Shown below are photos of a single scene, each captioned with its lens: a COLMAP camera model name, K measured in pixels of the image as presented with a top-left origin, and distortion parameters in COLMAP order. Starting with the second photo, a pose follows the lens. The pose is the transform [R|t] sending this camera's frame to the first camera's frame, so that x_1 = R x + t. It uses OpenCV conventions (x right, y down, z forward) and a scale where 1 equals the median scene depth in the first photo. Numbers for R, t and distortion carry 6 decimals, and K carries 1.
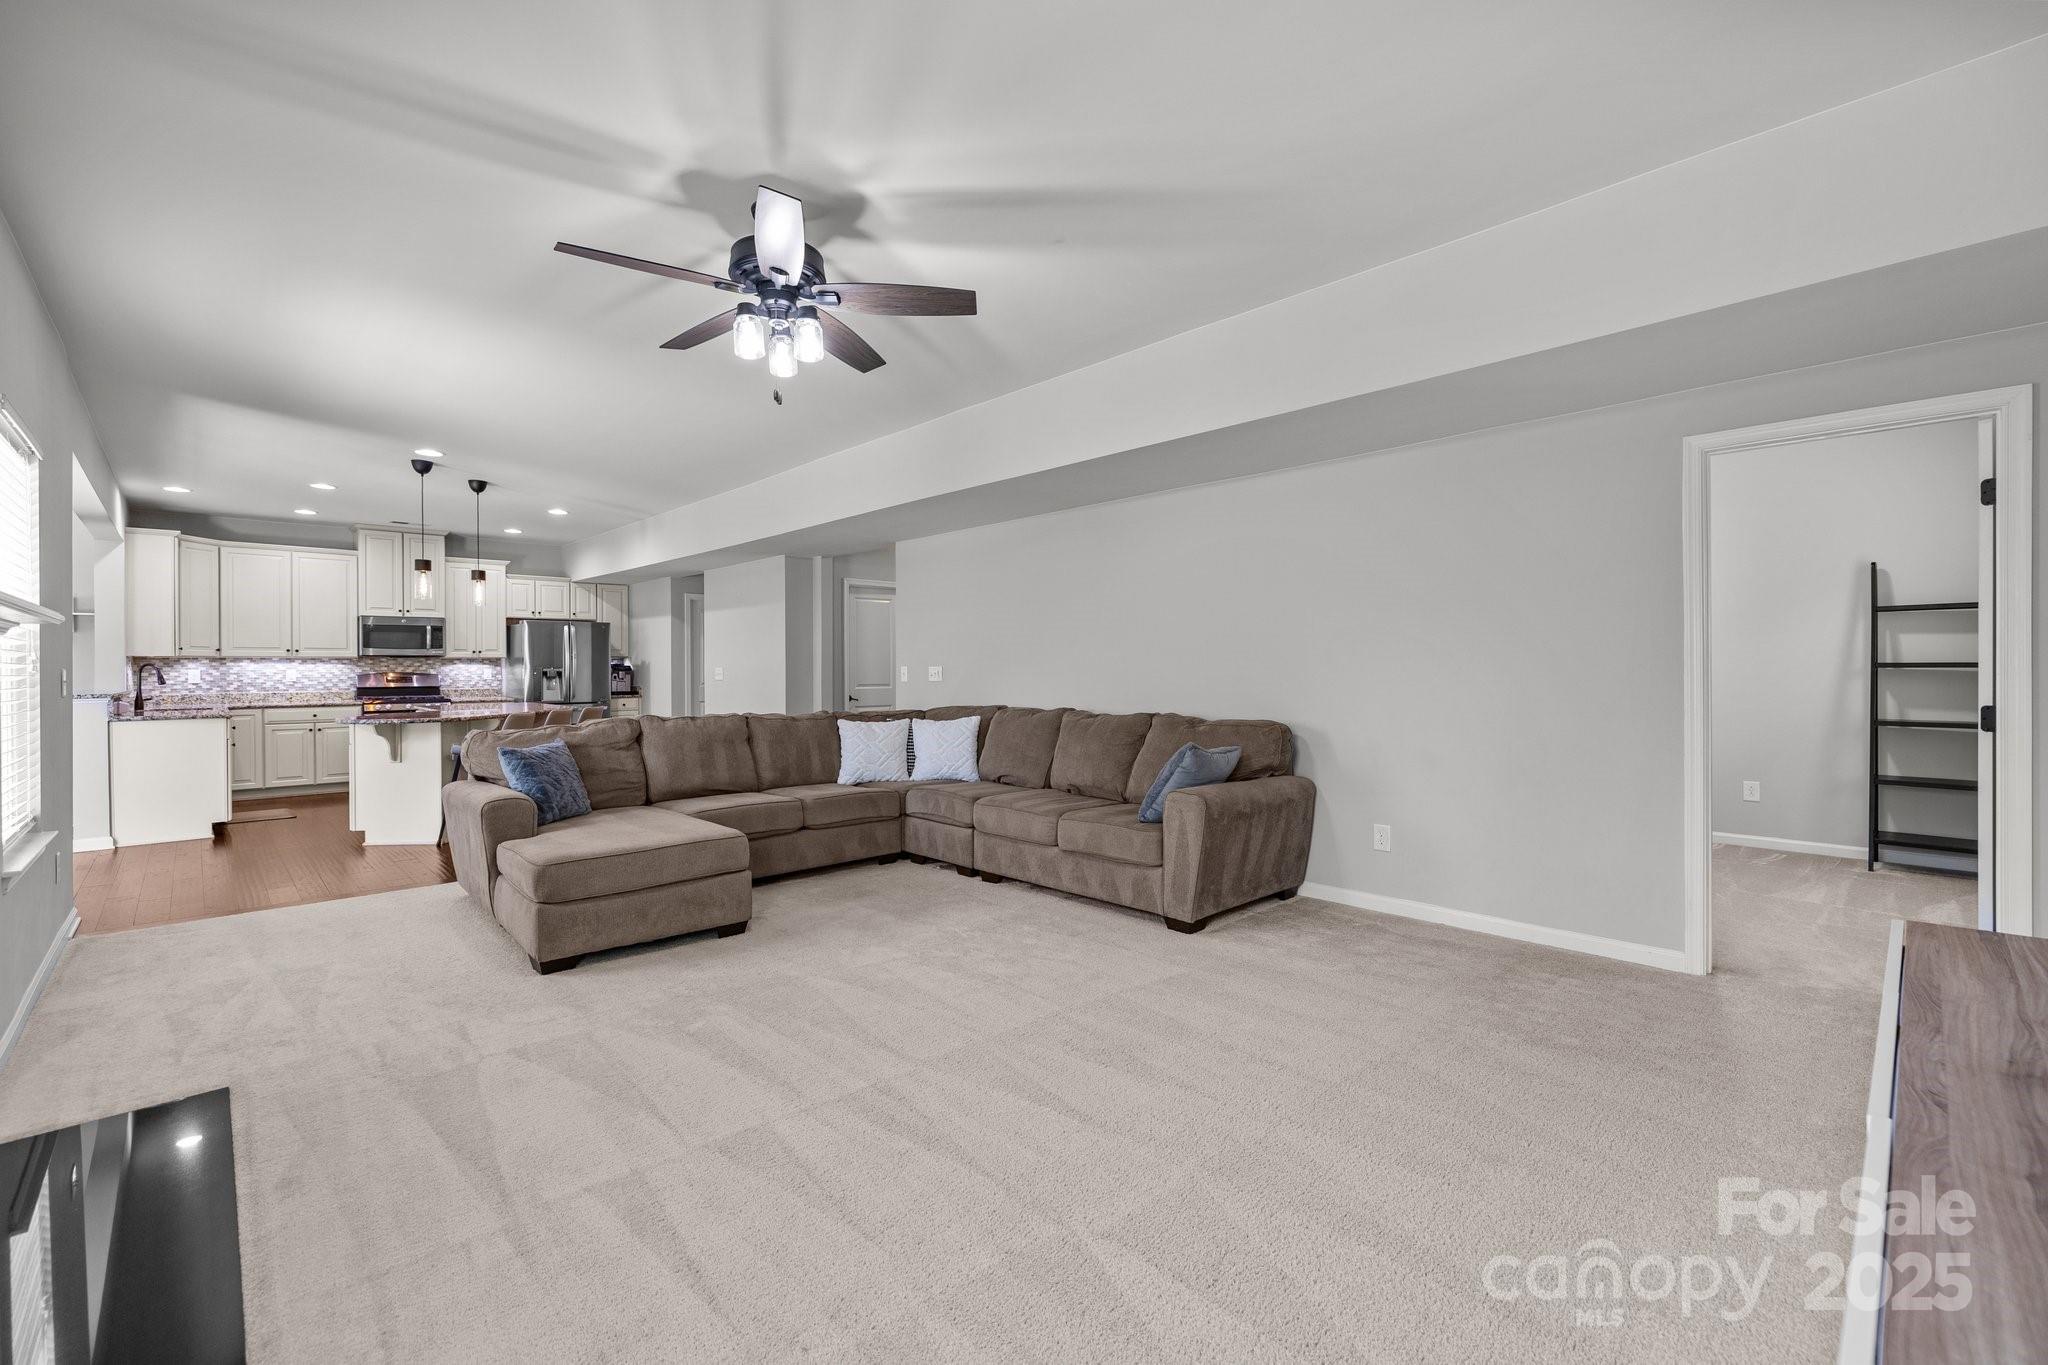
lens RADIAL K [[860.6, 0, 1017.1], [0, 860.6, 670.7], [0, 0, 1]] dist [-0.003265, -0.000139]
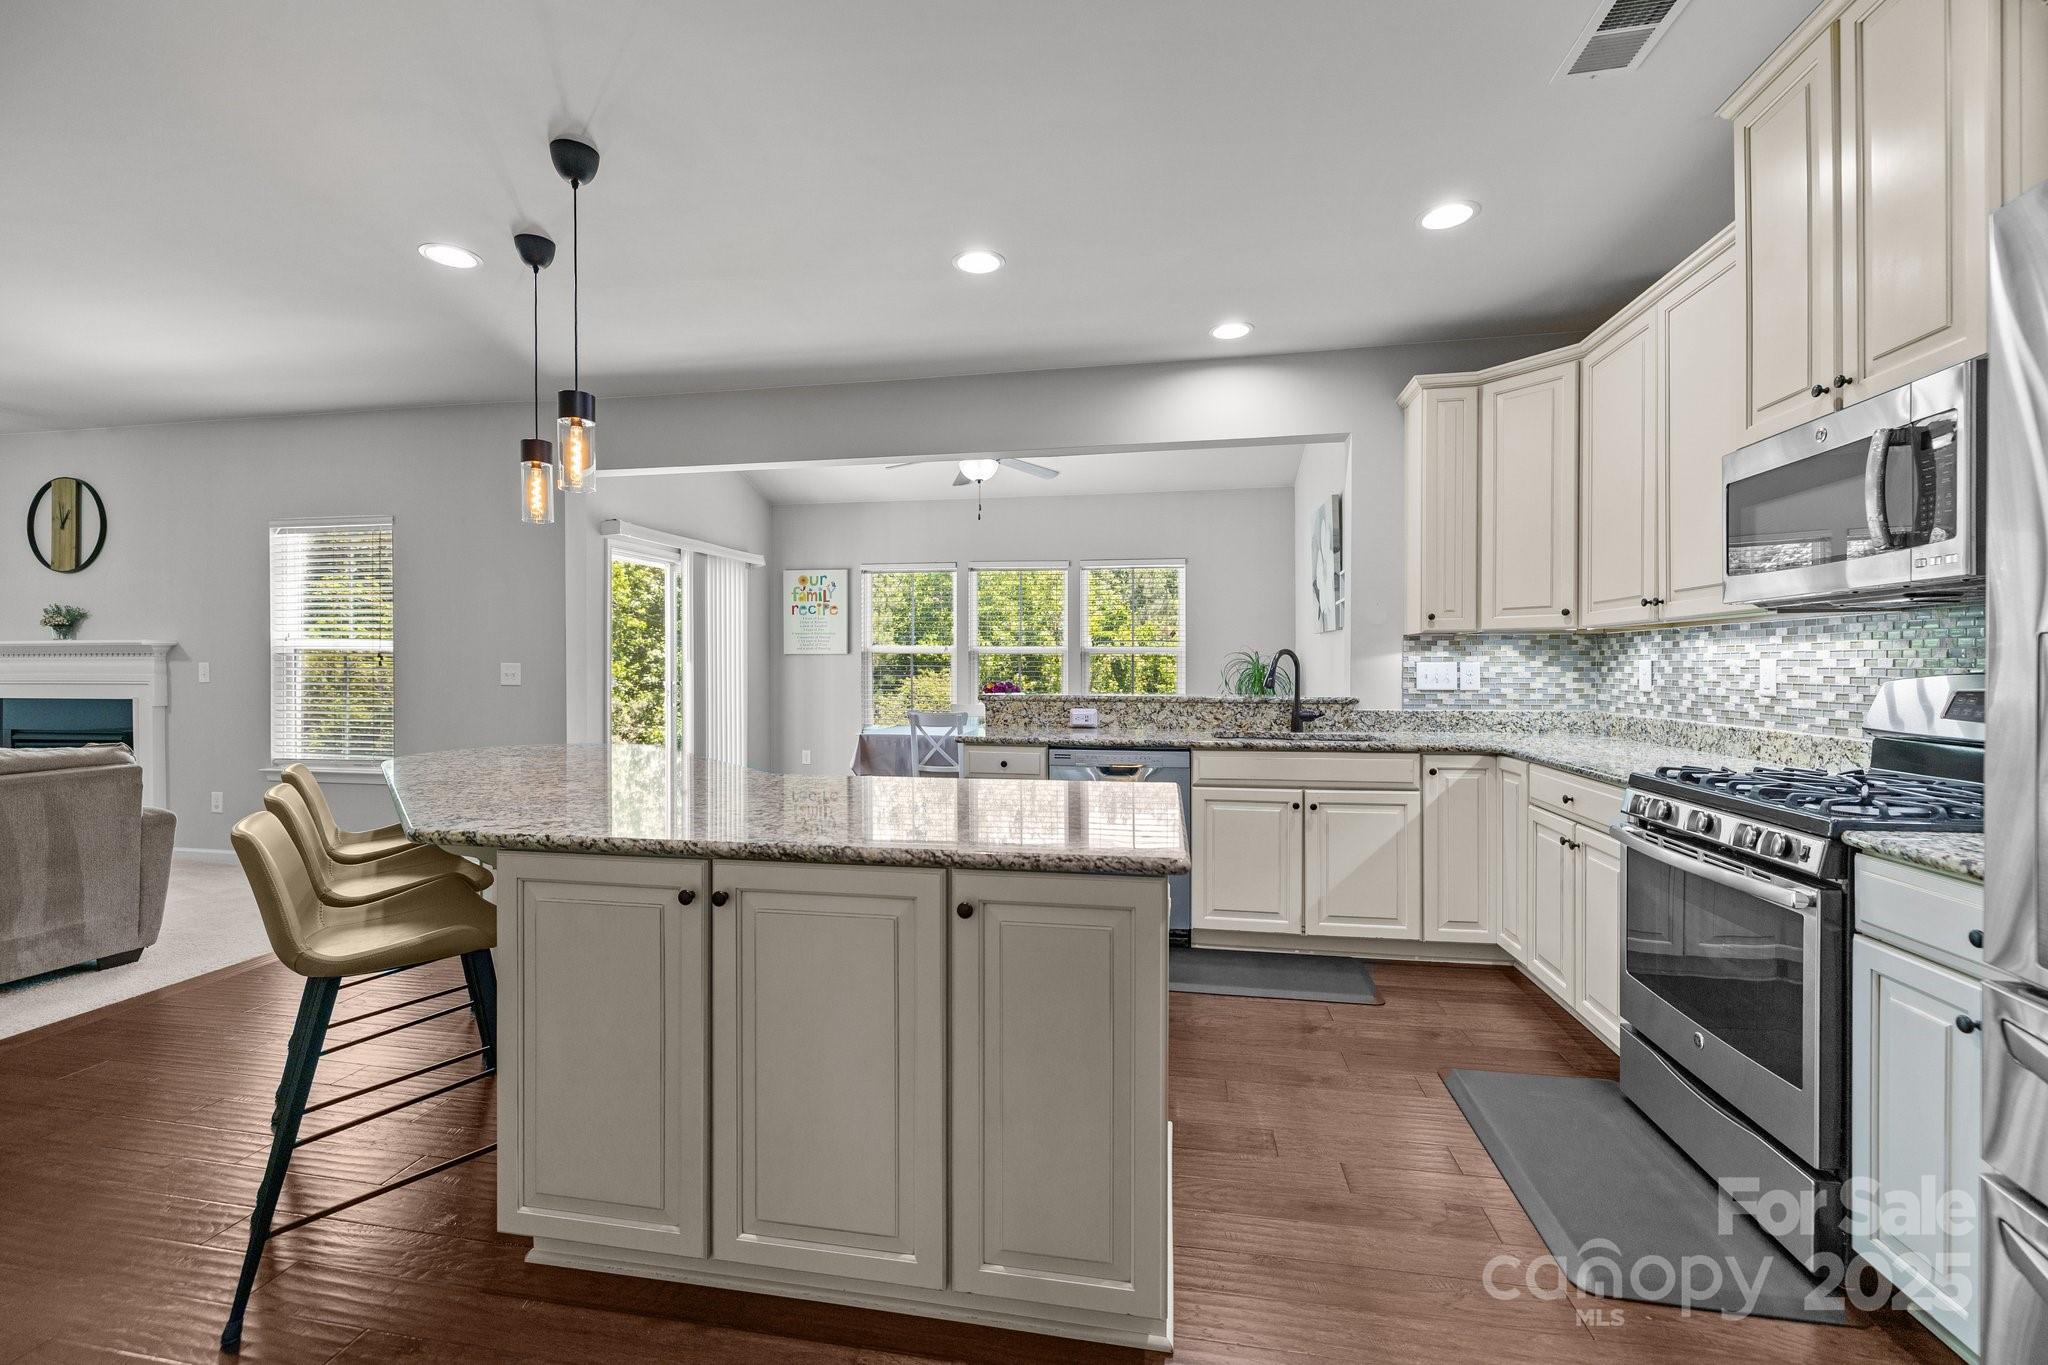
lens RADIAL K [[860.6, 0, 1017.1], [0, 860.6, 670.7], [0, 0, 1]] dist [-0.003265, -0.000139]
pose [[-0.810479, 0.008532, -0.585706, -0.441764], [0.002468, 0.999935, 0.011151, -0.001008], [0.585763, 0.007592, -0.810447, 1.102581]]
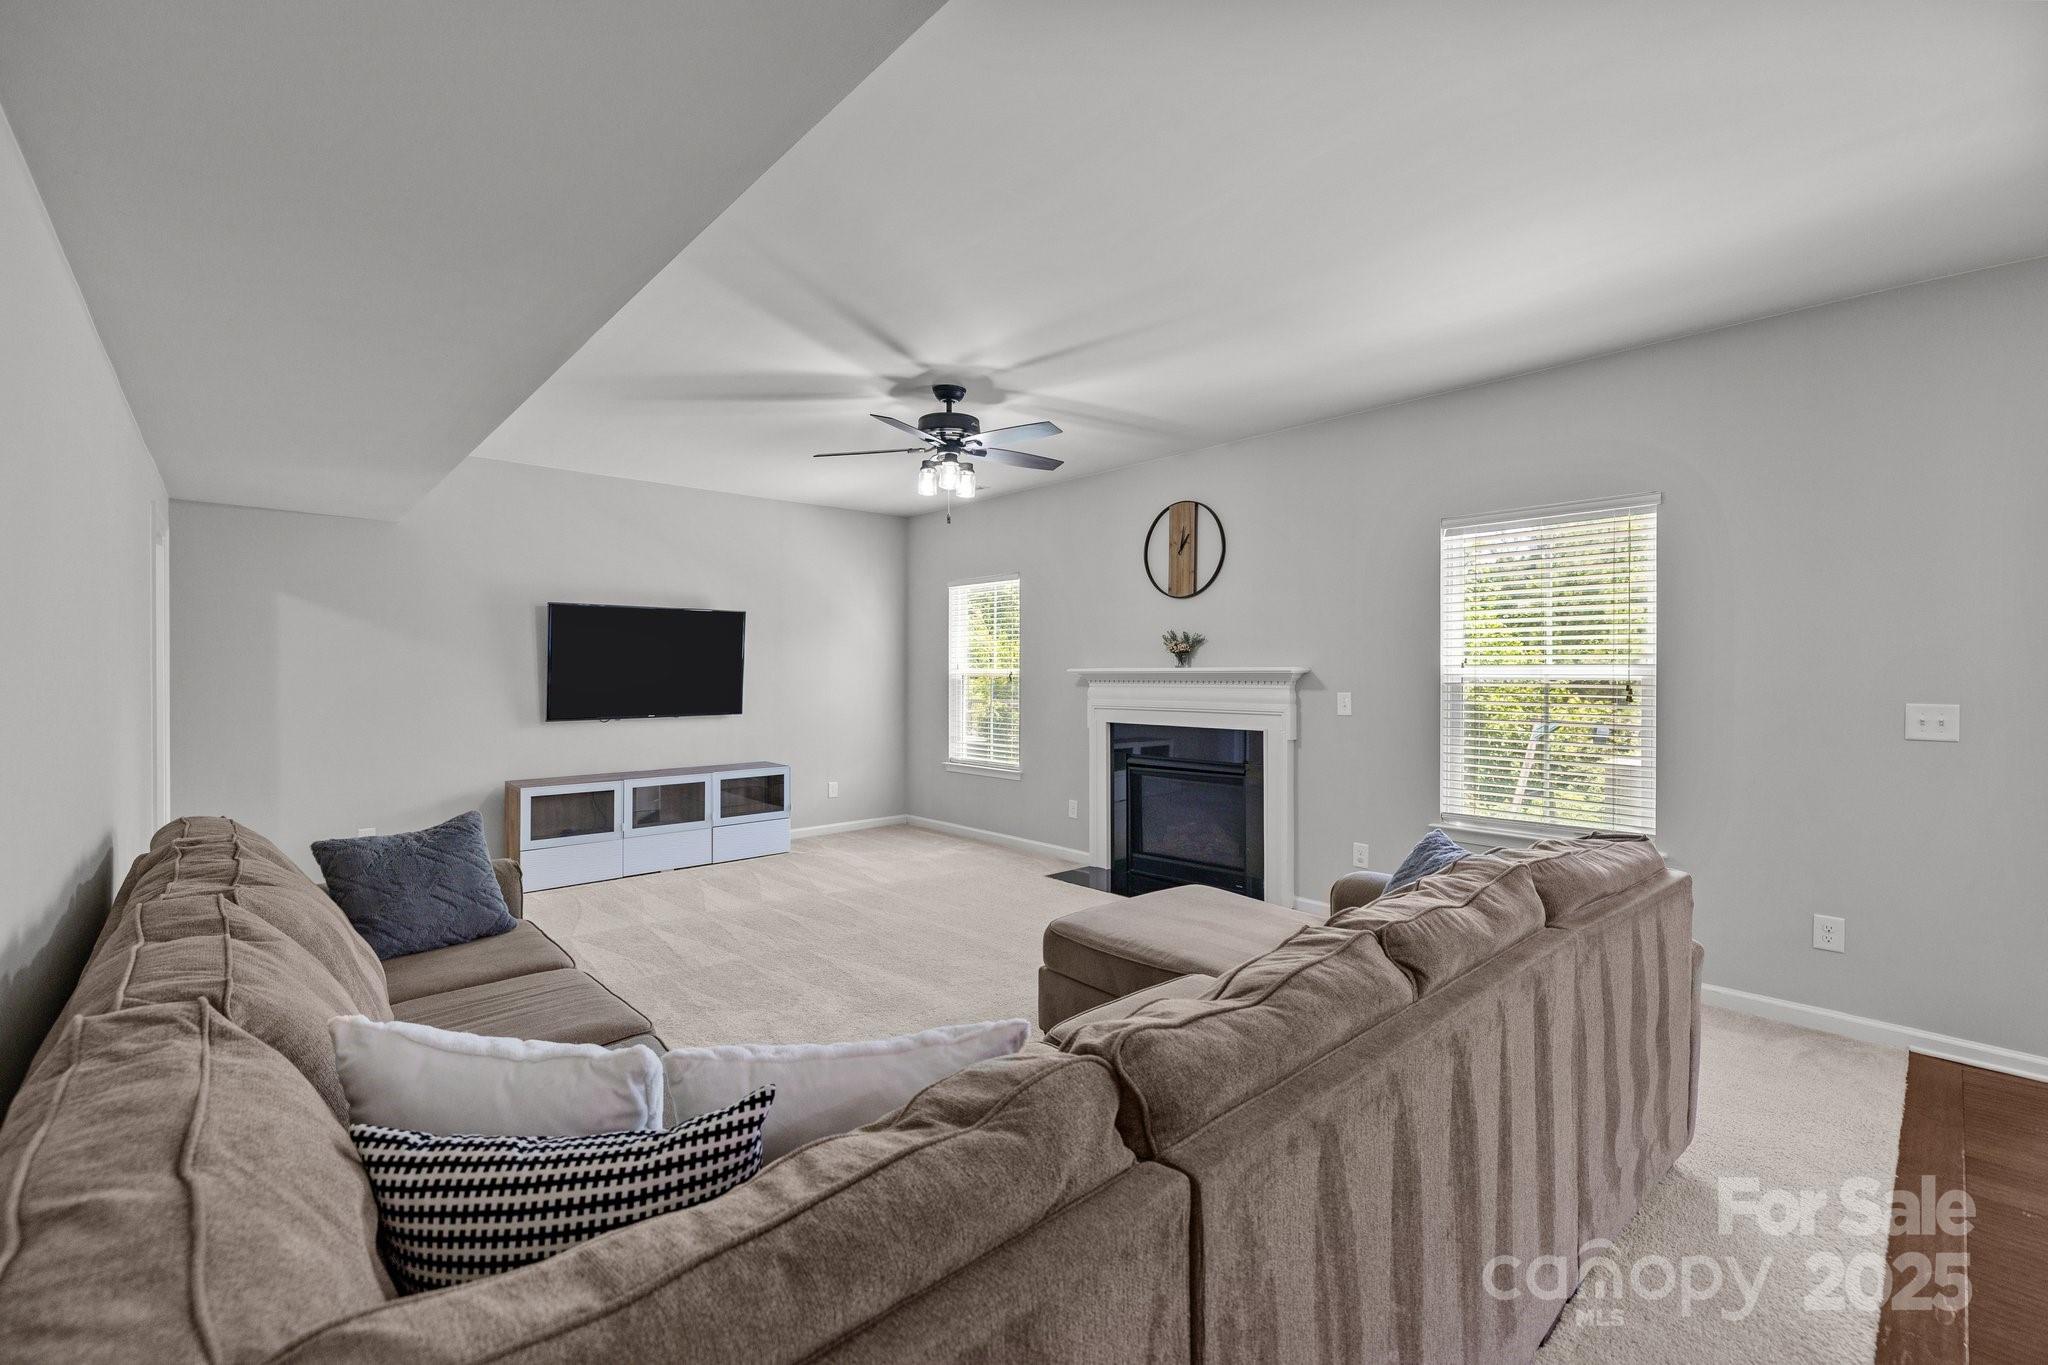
lens RADIAL K [[866.6, 0, 1012.1], [0, 866.6, 652.9], [0, 0, 1]] dist [-0.001552, -0.000236]
pose [[-0.999450, 0.008843, 0.031954, -0.140945], [0.008272, 0.999805, -0.017944, -0.018187], [-0.032107, -0.017669, -0.999328, 0.810430]]
